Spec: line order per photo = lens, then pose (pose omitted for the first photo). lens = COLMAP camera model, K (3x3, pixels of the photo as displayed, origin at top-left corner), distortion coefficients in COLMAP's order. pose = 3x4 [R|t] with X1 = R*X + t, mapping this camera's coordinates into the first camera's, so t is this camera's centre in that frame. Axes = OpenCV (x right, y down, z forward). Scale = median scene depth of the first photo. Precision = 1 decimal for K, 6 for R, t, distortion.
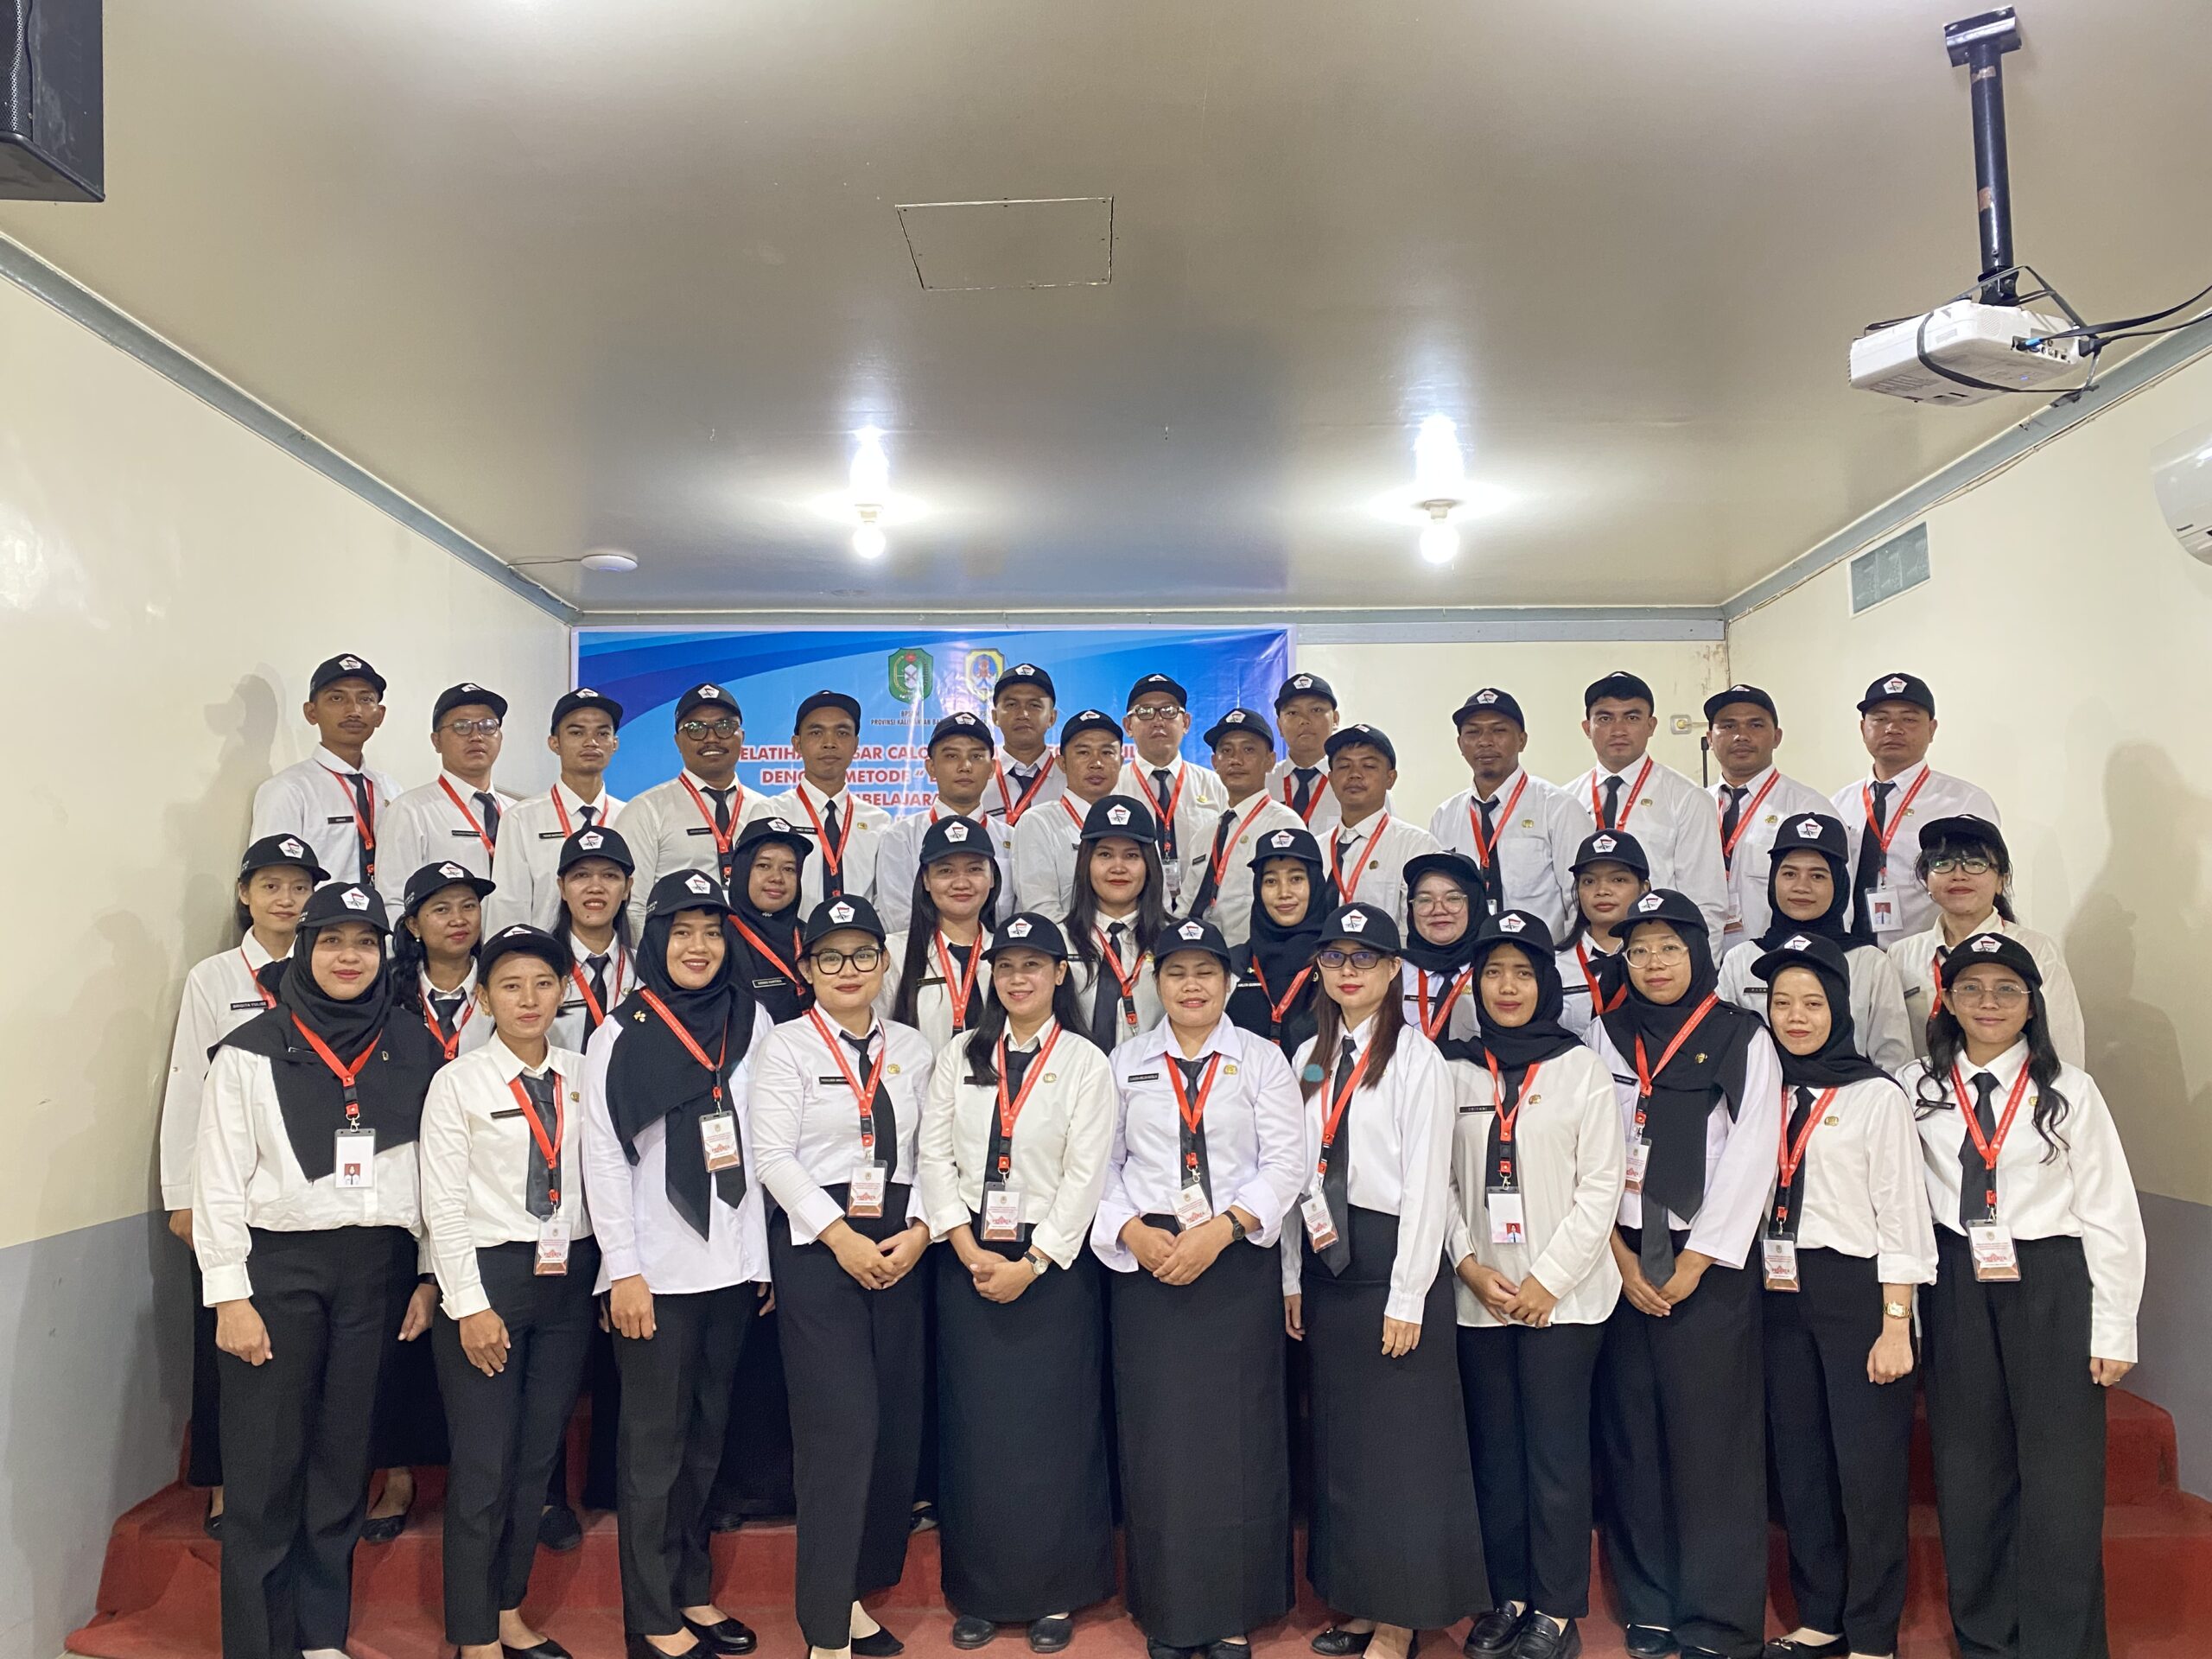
lens RADIAL K [[1652.6, 0, 1100.9], [0, 1652.6, 832.2], [0, 0, 1]] dist [0.007238, 0.001961]
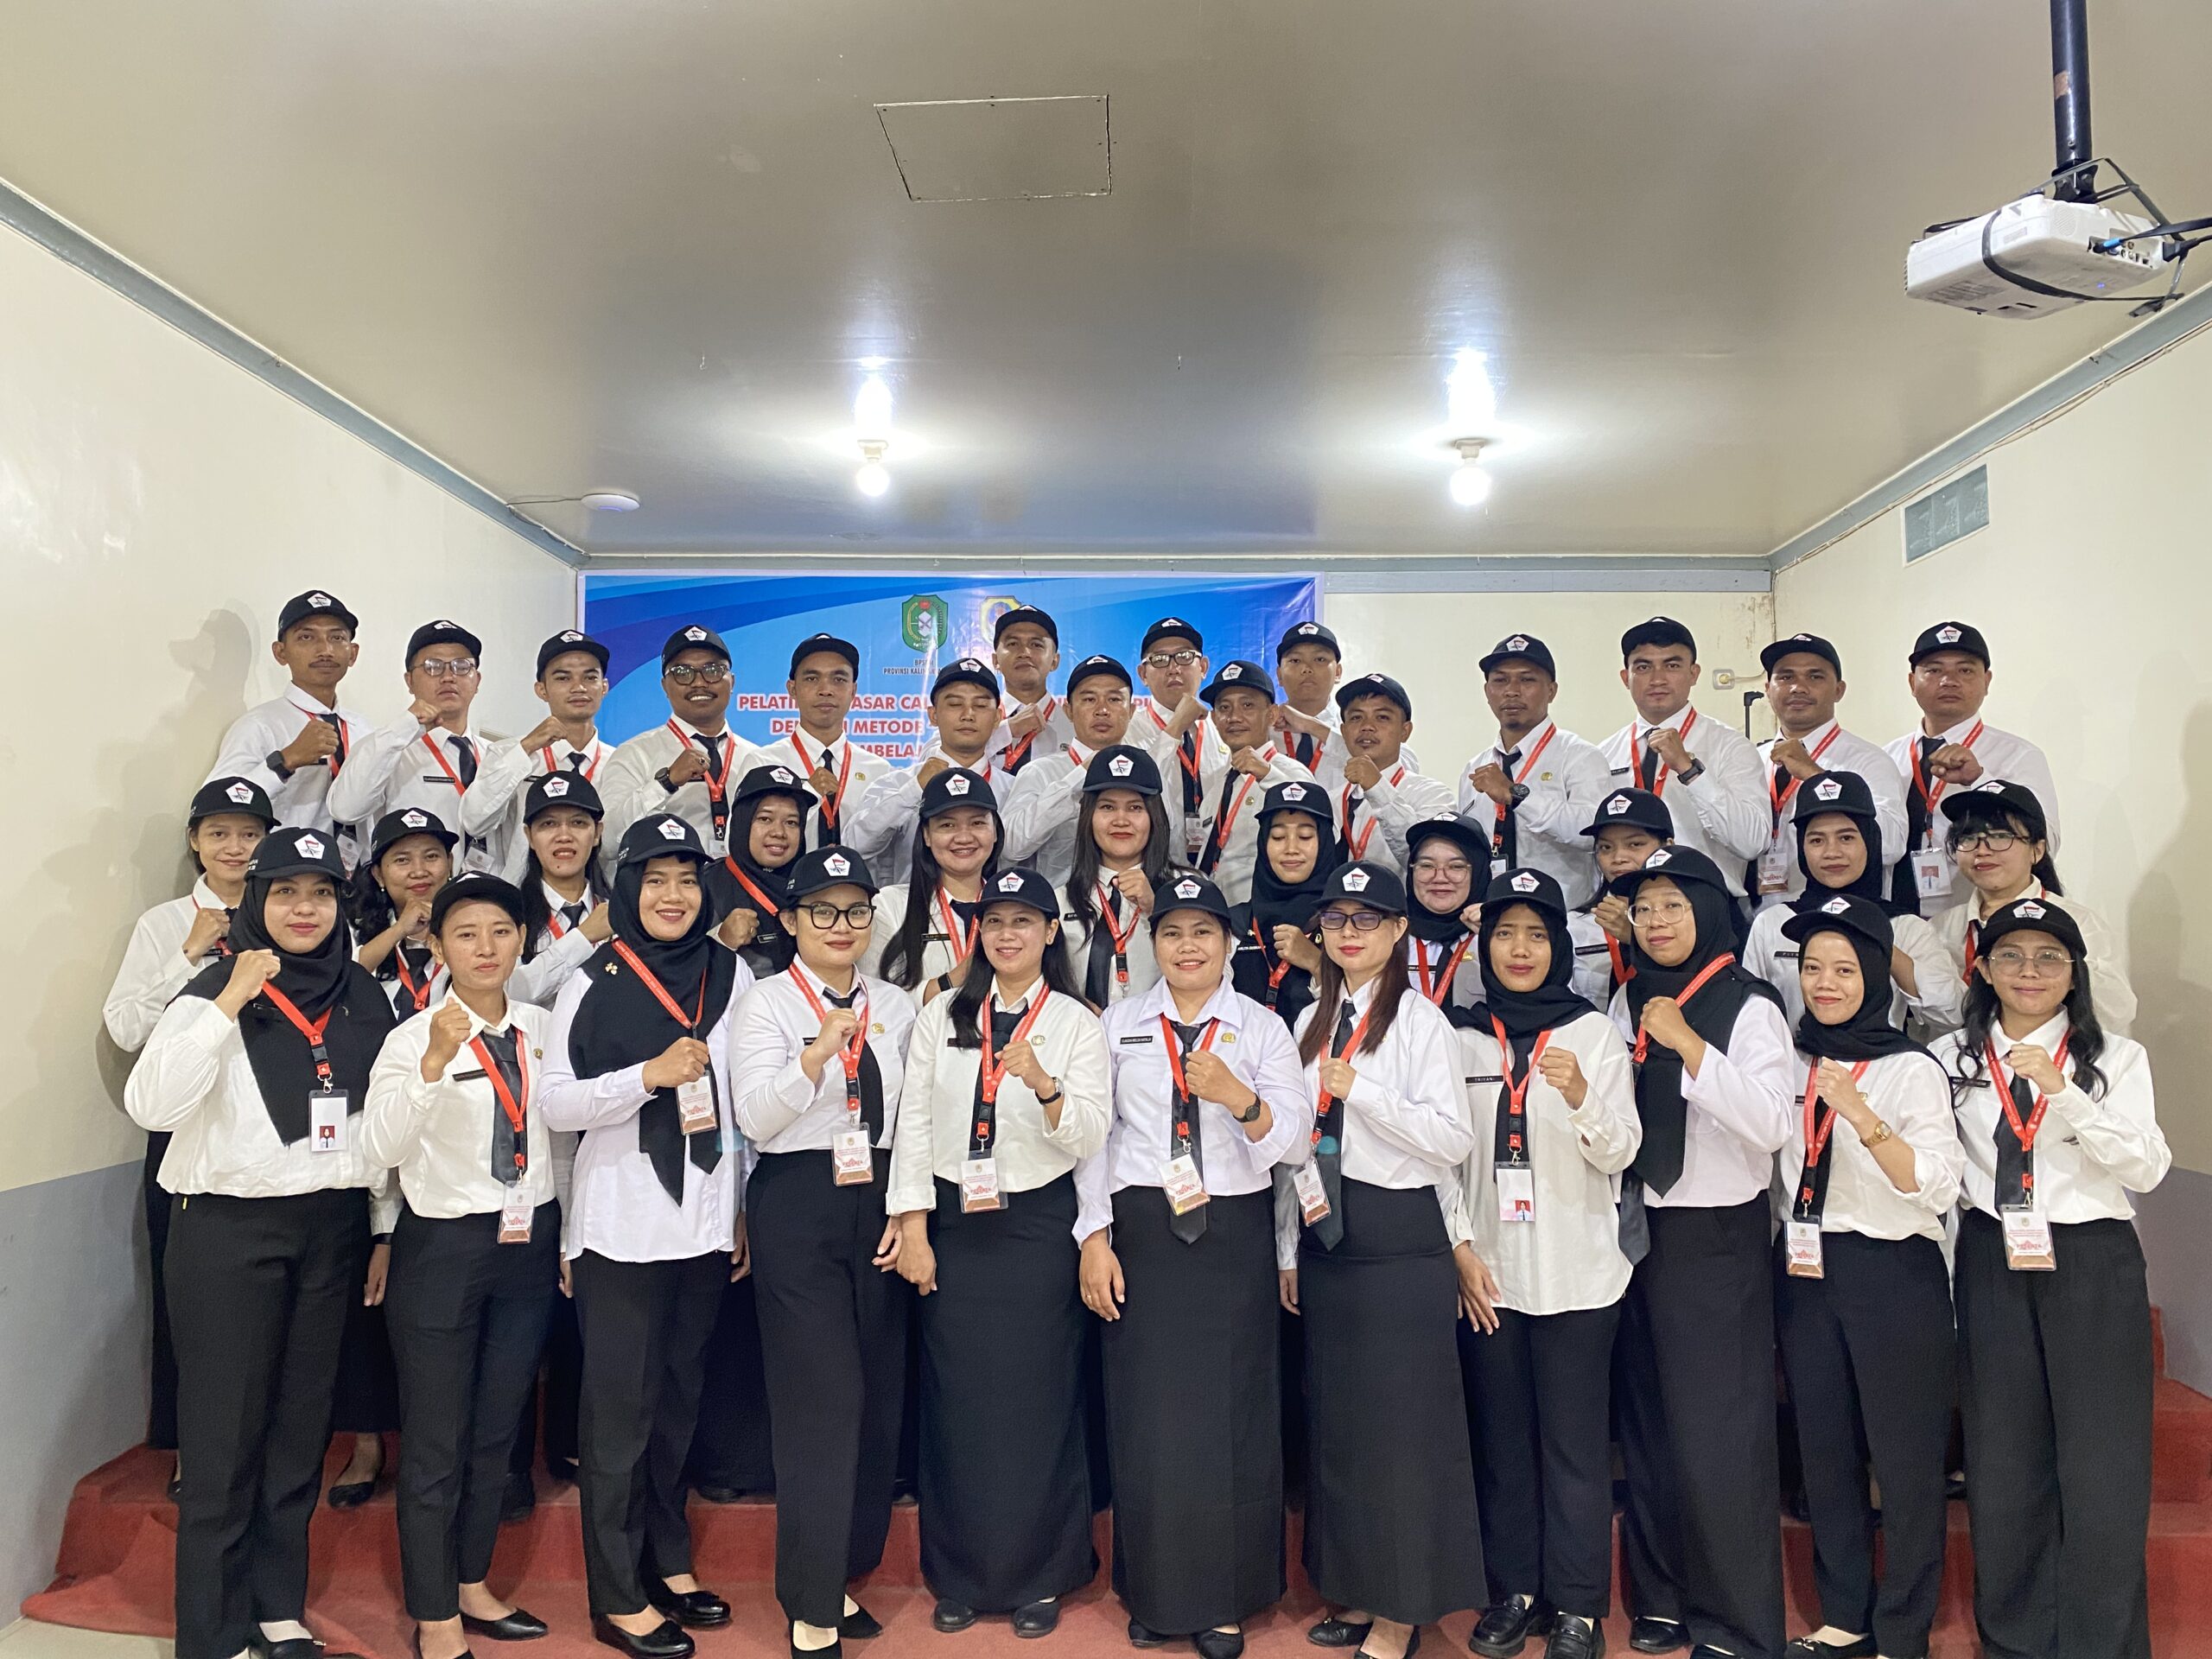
lens RADIAL K [[1650.4, 0, 1111.5], [0, 1650.4, 845.6], [0, 0, 1]] dist [0.015076, -0.003503]
pose [[0.999758, 0.009550, -0.019799, 0.026328], [-0.008870, 0.999378, 0.034136, 0.003179], [0.020113, -0.033952, 0.999221, 0.049854]]
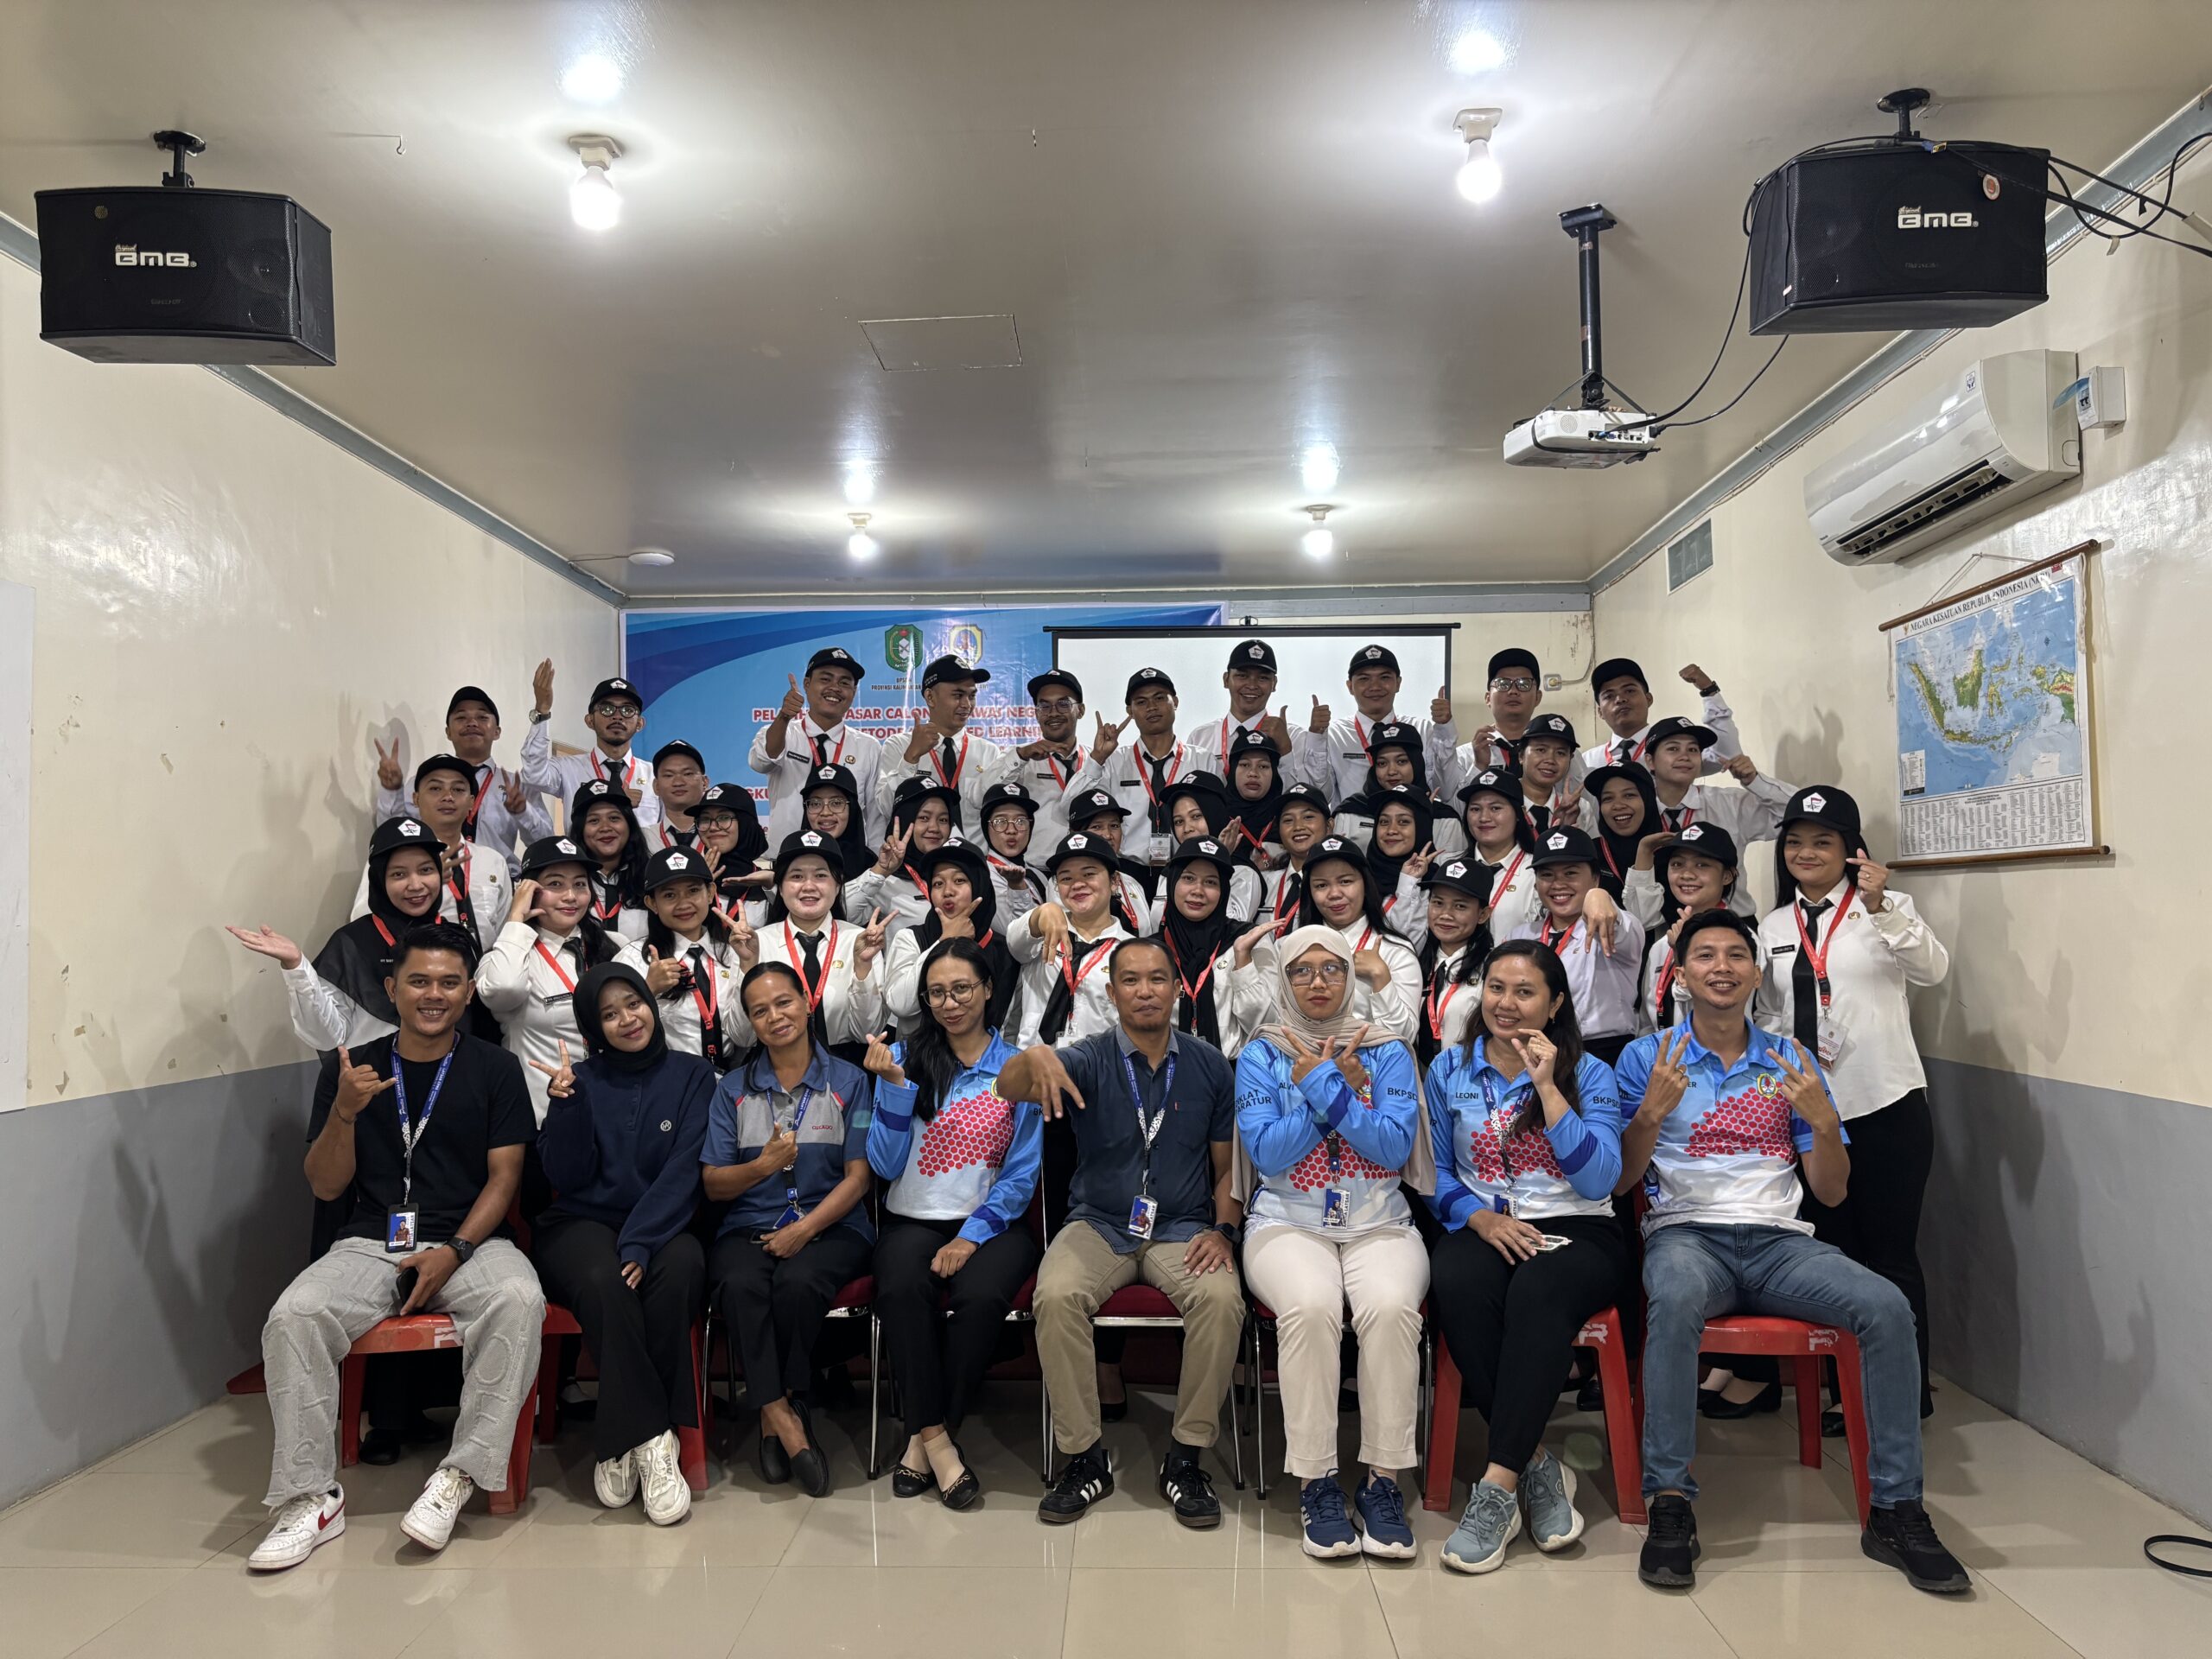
lens RADIAL K [[1641.9, 0, 1106.0], [0, 1641.9, 829.5], [0, 0, 1]] dist [0.004359, 0.003349]
pose [[0.999838, -0.009158, -0.015524, 0.083700], [0.009552, 0.999629, 0.025507, 0.012851], [0.015284, -0.025651, 0.999554, -0.323028]]
